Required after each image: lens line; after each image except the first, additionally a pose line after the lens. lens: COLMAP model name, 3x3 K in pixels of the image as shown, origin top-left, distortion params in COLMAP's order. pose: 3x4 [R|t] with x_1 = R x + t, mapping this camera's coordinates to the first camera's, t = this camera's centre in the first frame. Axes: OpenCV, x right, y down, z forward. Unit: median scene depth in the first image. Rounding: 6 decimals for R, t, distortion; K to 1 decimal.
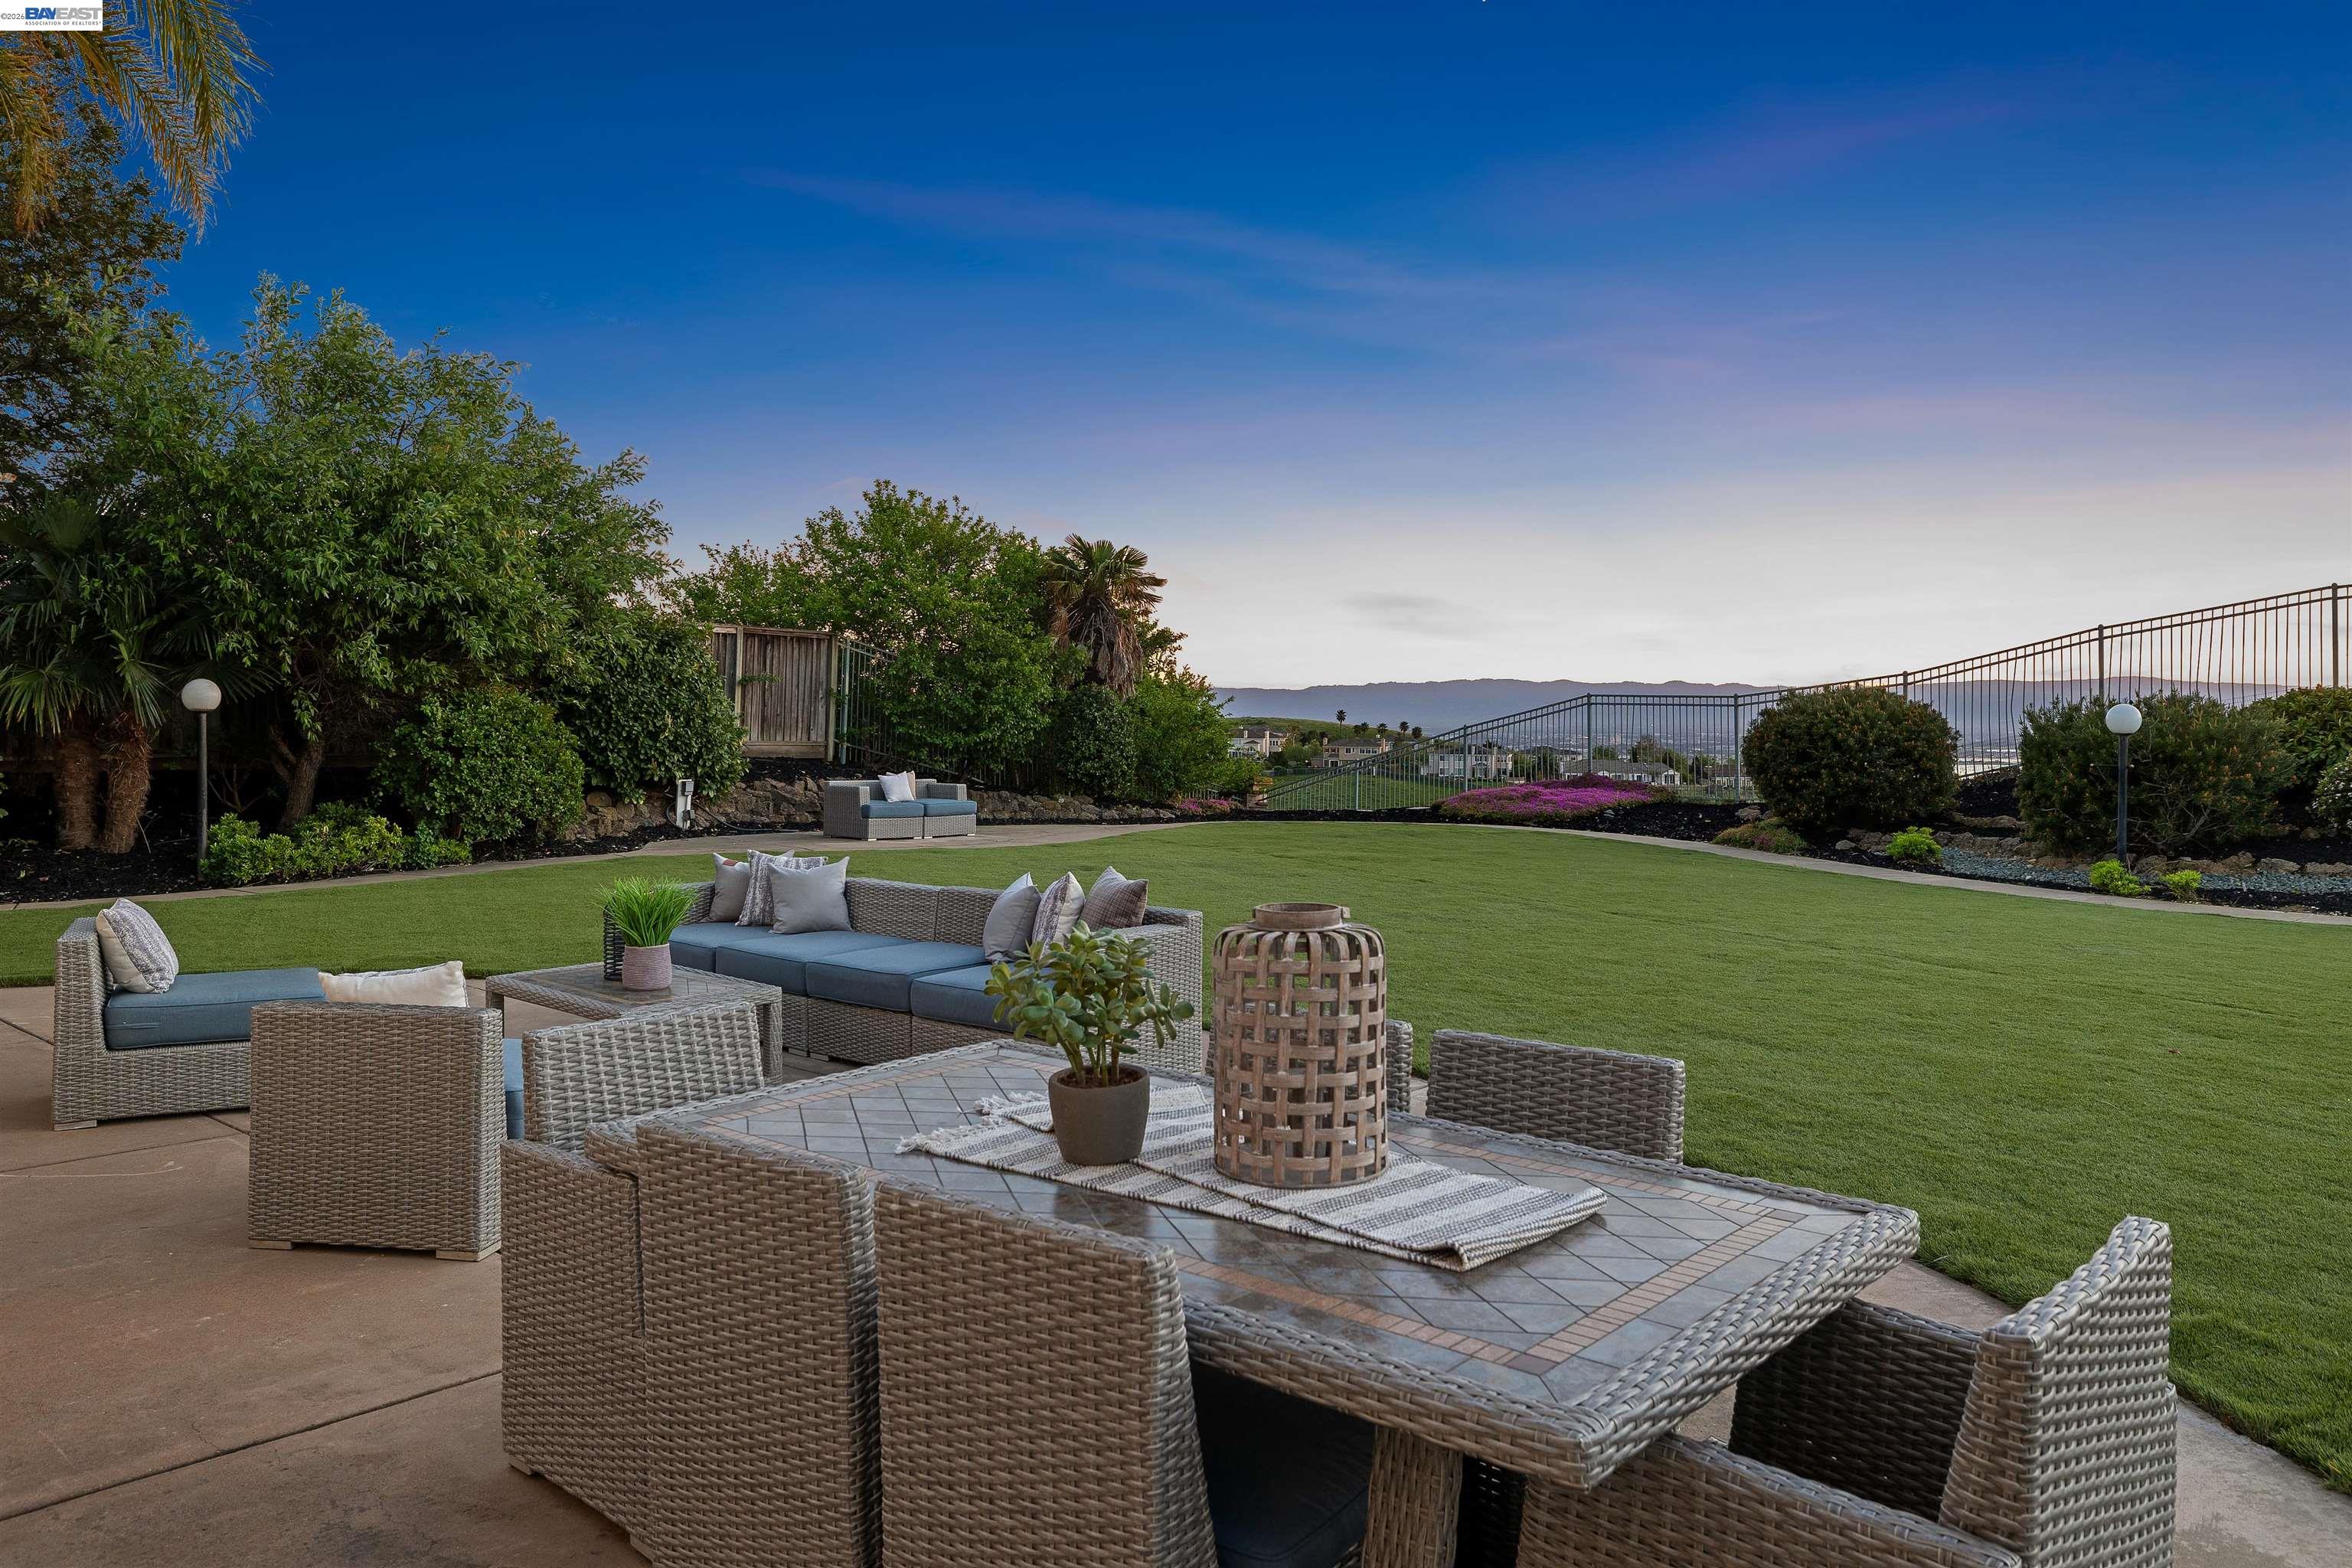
lens RADIAL K [[1701.5, 0, 1174.0], [0, 1701.5, 782.7], [0, 0, 1]] dist [0.054071, -0.000396]
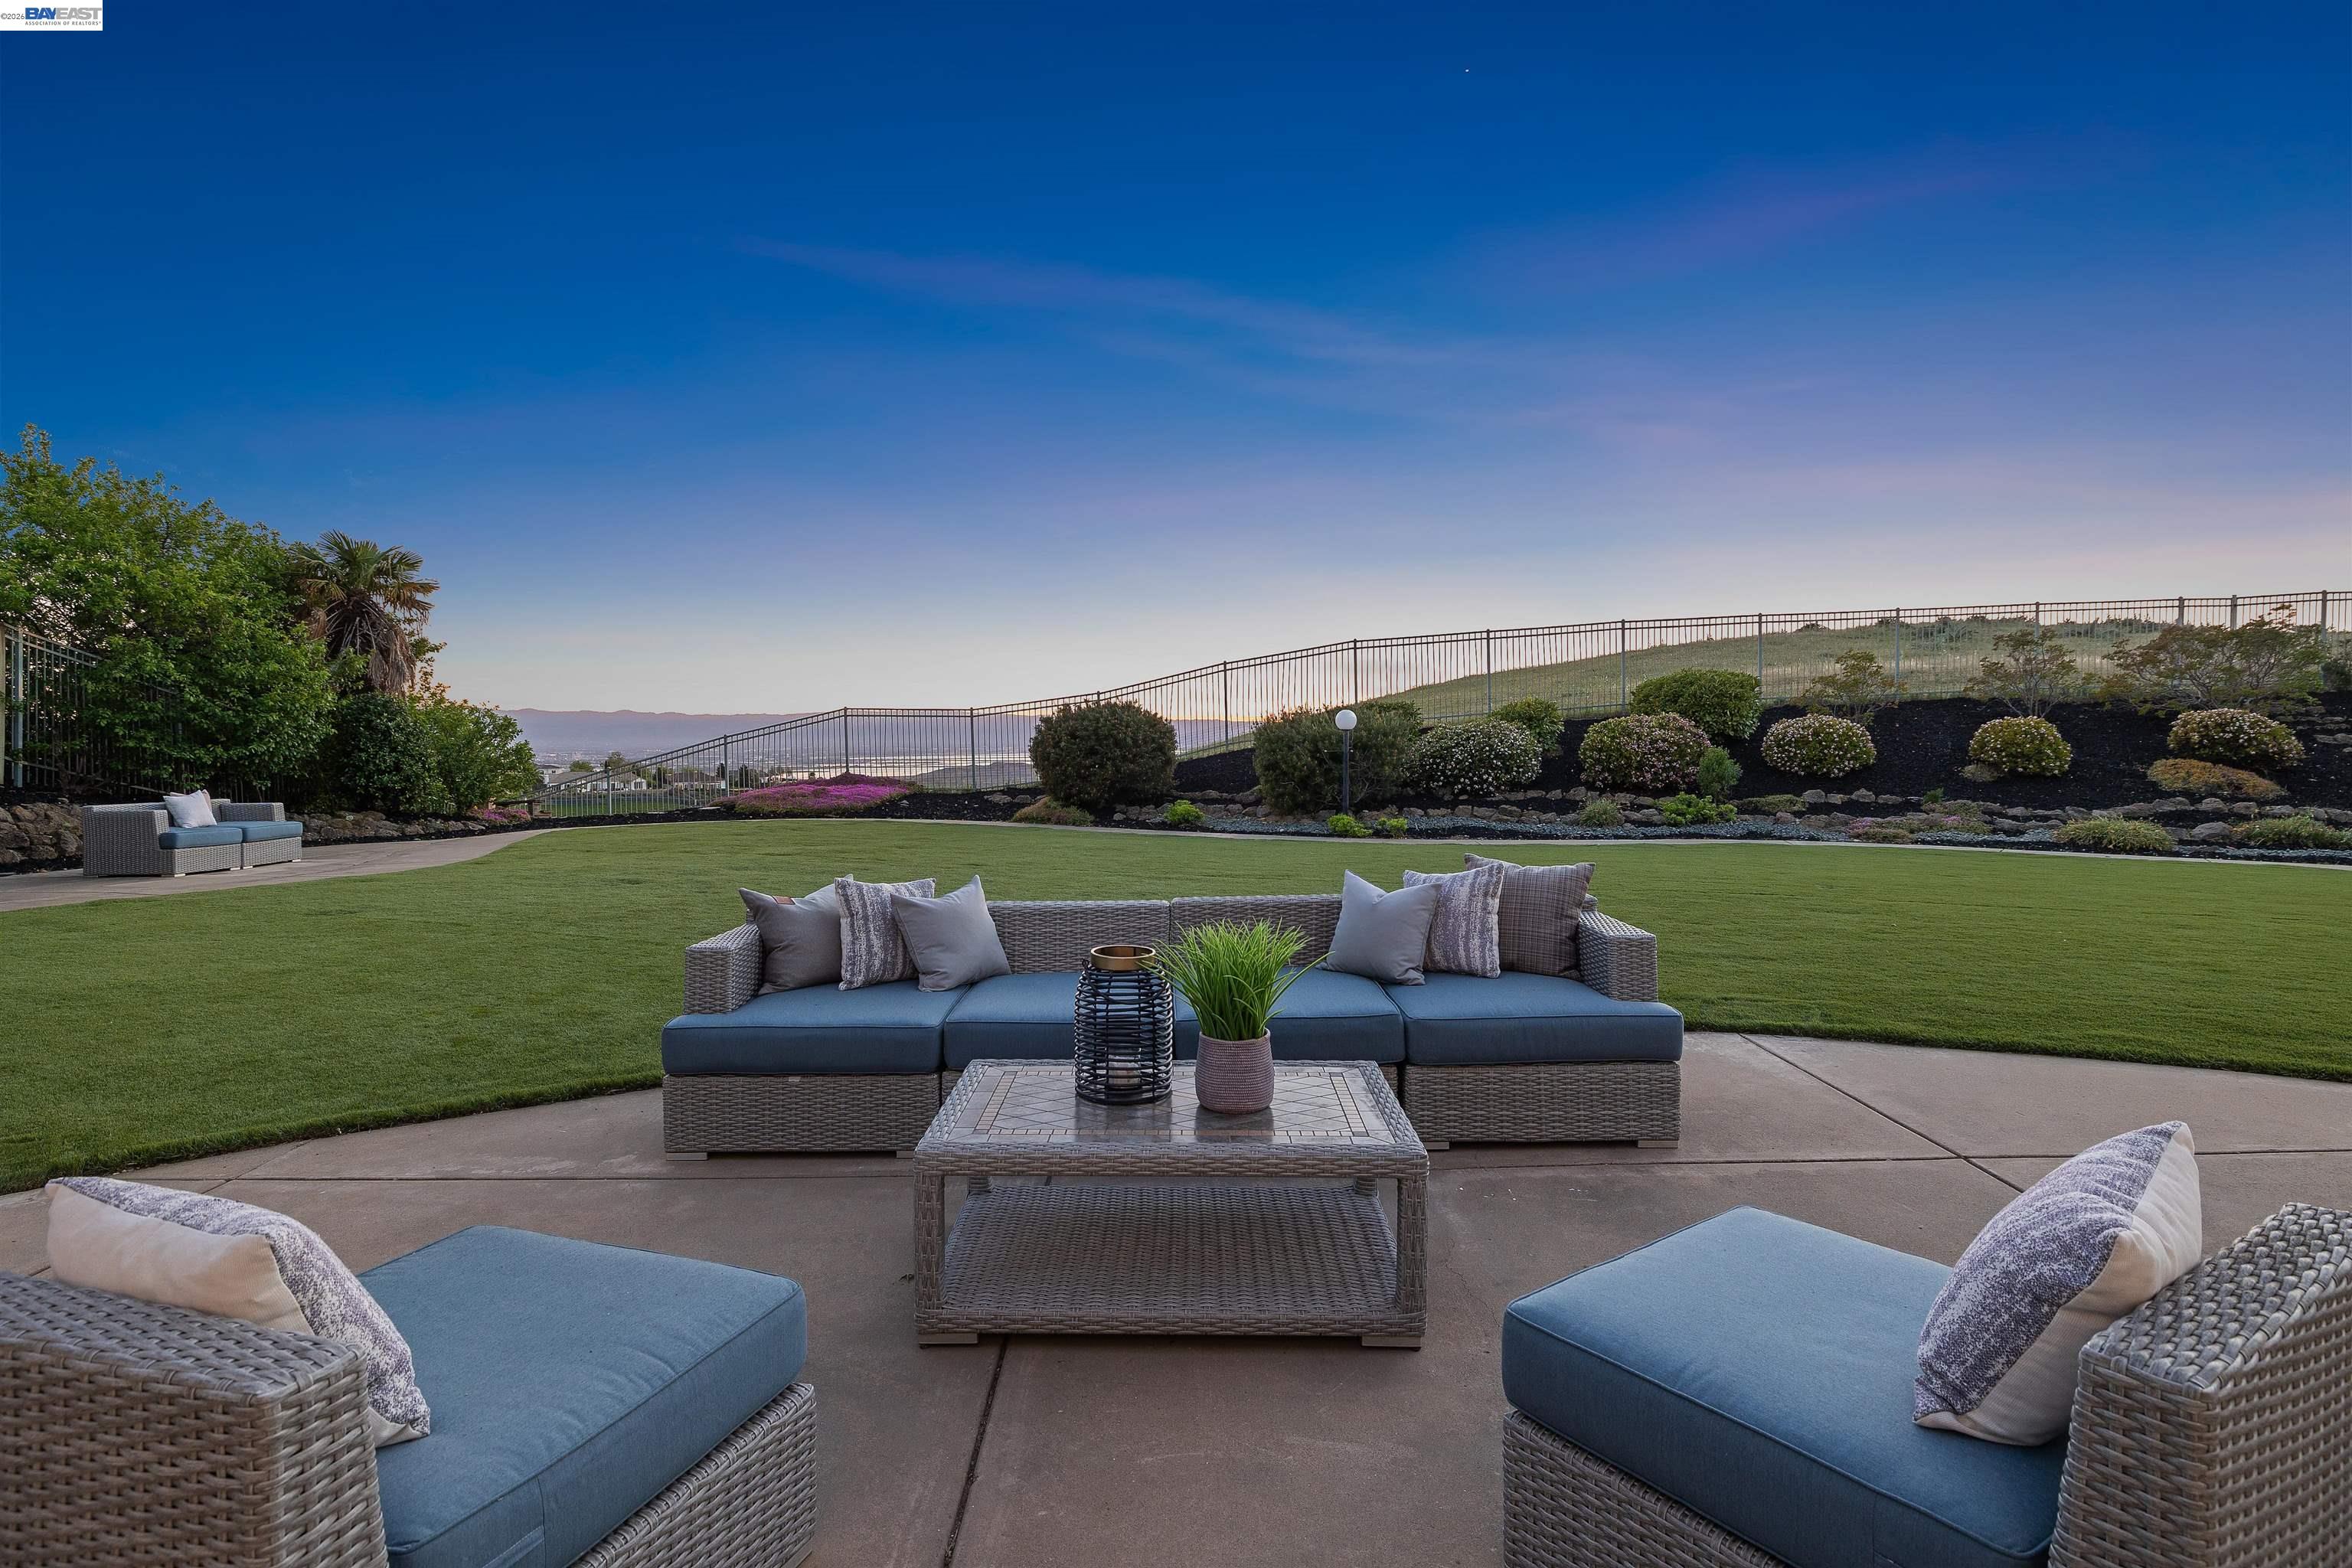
lens RADIAL K [[1232.1, 0, 1204.3], [0, 1232.1, 818.8], [0, 0, 1]] dist [0.006510, -0.000003]
pose [[0.743964, -0.054969, 0.665955, -0.175375], [0.036596, 0.998467, 0.041531, 0.000057], [-0.667217, -0.006526, 0.744835, 0.197966]]
